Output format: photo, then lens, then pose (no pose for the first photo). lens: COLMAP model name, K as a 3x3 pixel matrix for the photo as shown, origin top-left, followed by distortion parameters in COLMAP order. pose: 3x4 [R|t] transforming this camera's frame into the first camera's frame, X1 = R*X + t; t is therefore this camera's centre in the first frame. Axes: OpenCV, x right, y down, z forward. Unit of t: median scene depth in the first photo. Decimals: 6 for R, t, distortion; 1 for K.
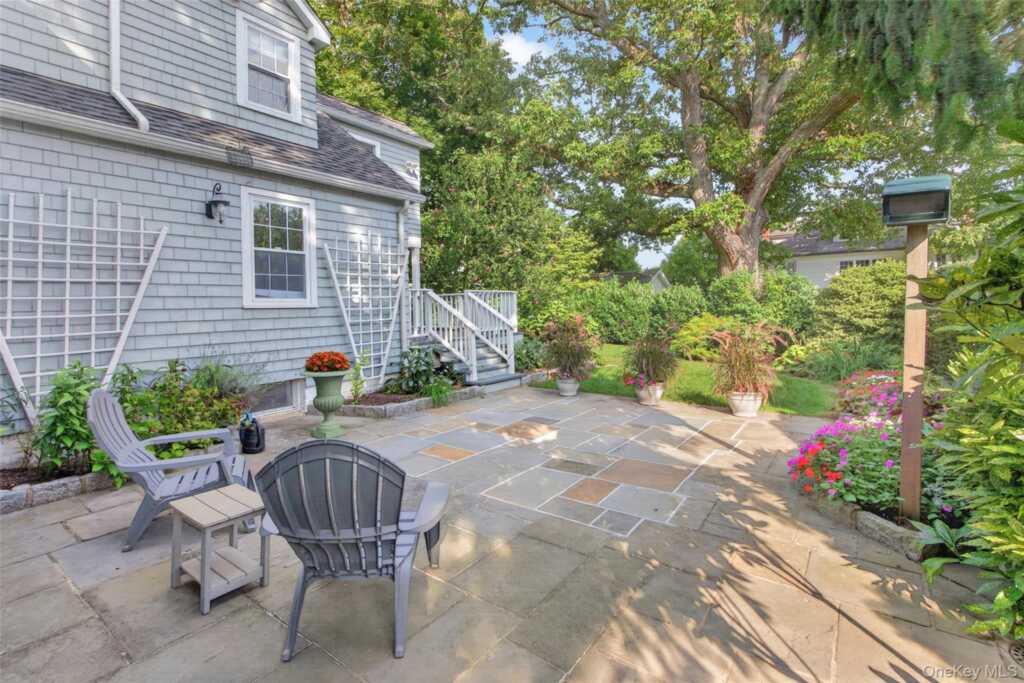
lens RADIAL K [[446.5, 0, 475.6], [0, 446.5, 294.4], [0, 0, 1]] dist [0.001126, 0.000179]
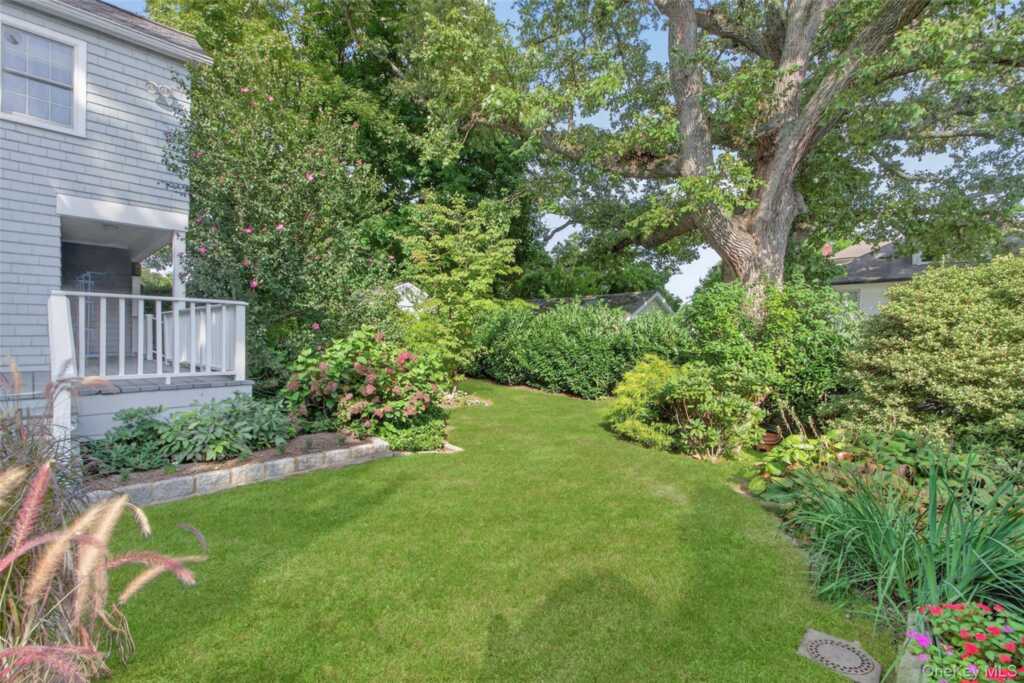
lens RADIAL K [[446.5, 0, 512.0], [0, 446.5, 335.0], [0, 0, 1]] dist [0.001126, 0.000179]
pose [[0.997762, 0.034630, -0.057202, 0.384926], [-0.033304, 0.999158, 0.023971, 0.008504], [0.057984, -0.022012, 0.998075, 0.455513]]
